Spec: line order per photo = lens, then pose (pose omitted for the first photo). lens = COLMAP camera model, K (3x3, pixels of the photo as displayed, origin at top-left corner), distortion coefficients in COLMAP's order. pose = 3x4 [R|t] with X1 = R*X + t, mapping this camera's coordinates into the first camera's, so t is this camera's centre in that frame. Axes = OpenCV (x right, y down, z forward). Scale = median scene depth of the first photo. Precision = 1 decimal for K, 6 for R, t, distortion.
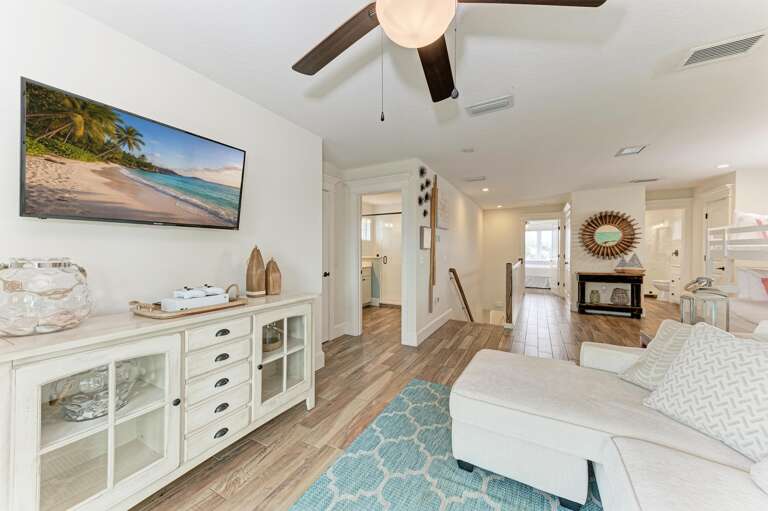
lens RADIAL K [[283.0, 0, 383.5], [0, 283.0, 252.0], [0, 0, 1]] dist [0.018630, -0.000652]
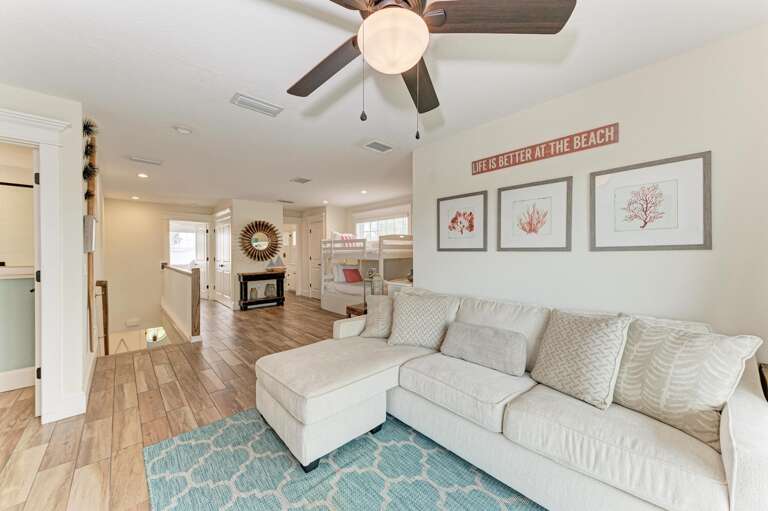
lens RADIAL K [[283.0, 0, 386.5], [0, 283.0, 252.4], [0, 0, 1]] dist [0.018630, -0.000652]
pose [[0.318611, 0.001031, 0.947885, -0.279190], [0.007412, 0.999966, -0.003579, -0.003257], [-0.947856, 0.008166, 0.318593, 0.196051]]
